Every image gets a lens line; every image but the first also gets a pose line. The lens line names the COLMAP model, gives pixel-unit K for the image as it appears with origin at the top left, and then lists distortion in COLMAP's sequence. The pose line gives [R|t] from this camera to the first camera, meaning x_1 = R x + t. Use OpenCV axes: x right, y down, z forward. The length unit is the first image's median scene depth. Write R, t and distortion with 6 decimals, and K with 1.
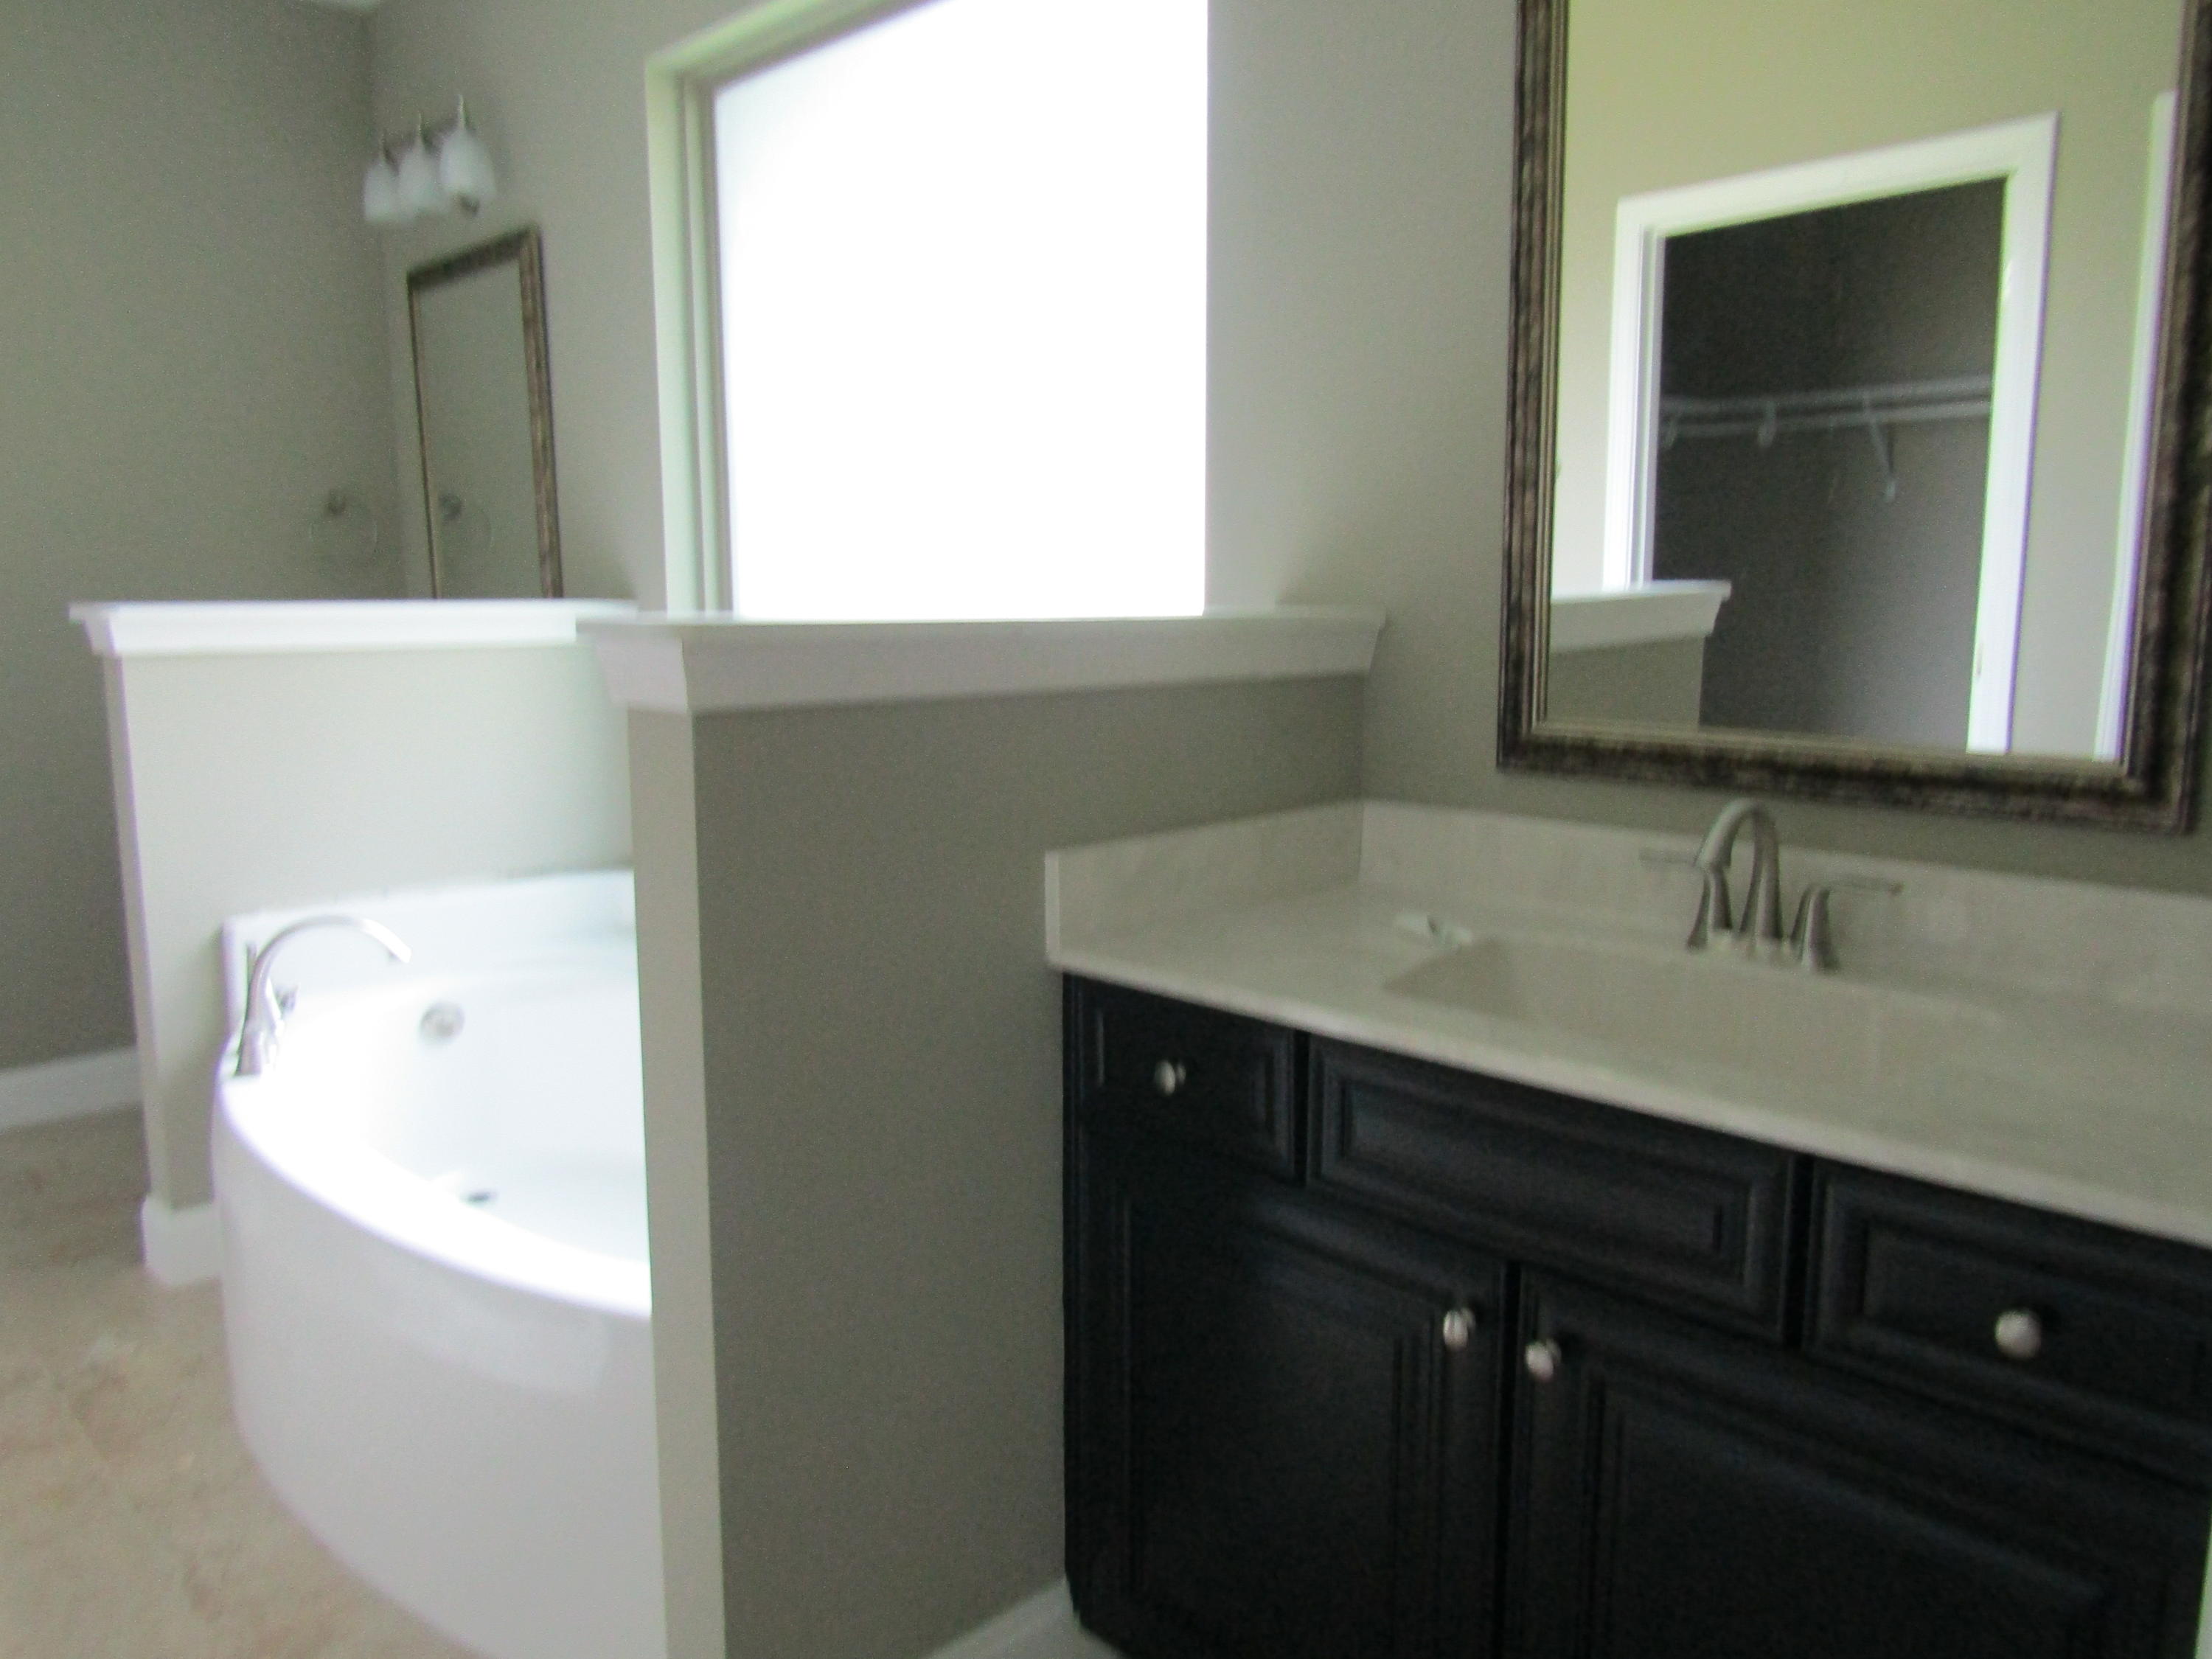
lens RADIAL K [[1566.6, 0, 1132.2], [0, 1566.6, 820.3], [0, 0, 1]] dist [-0.013367, 0.001276]
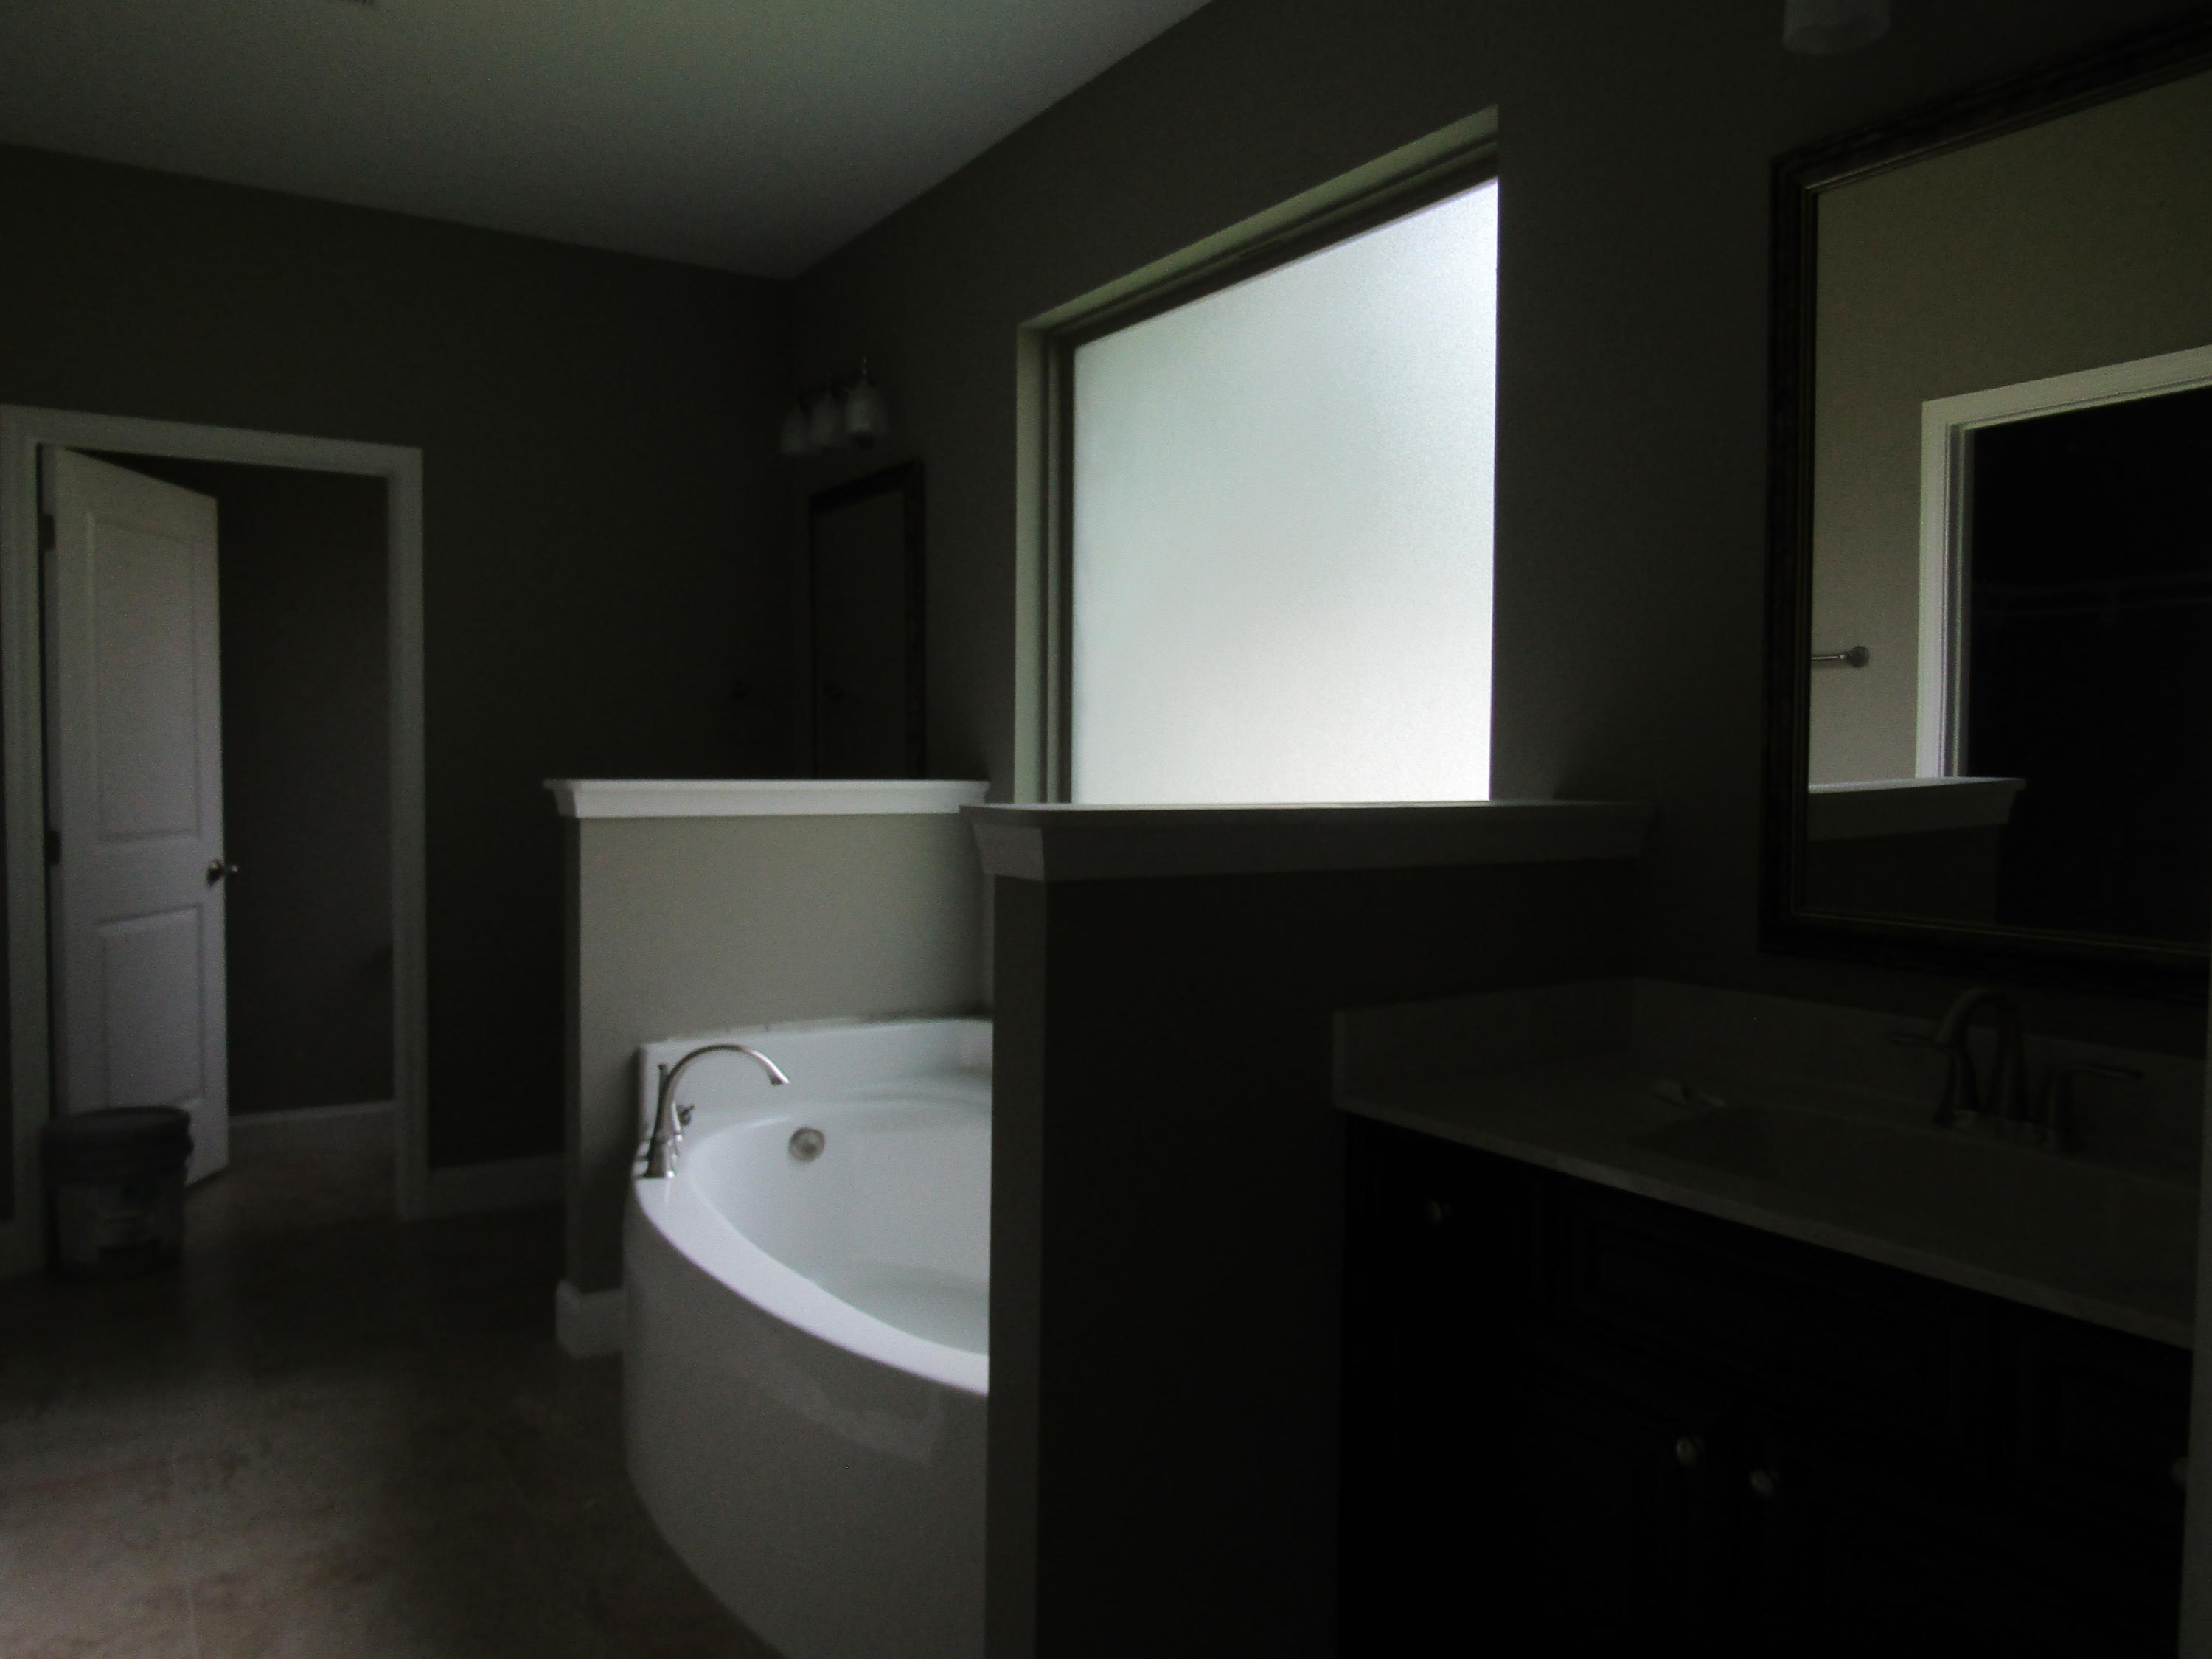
lens RADIAL K [[1566.6, 0, 1112.2], [0, 1566.6, 821.1], [0, 0, 1]] dist [-0.013367, 0.001276]
pose [[0.976929, 0.016829, -0.212902, 0.018457], [-0.039444, 0.993958, -0.102427, 0.004580], [0.209892, 0.108461, 0.971690, -0.110293]]
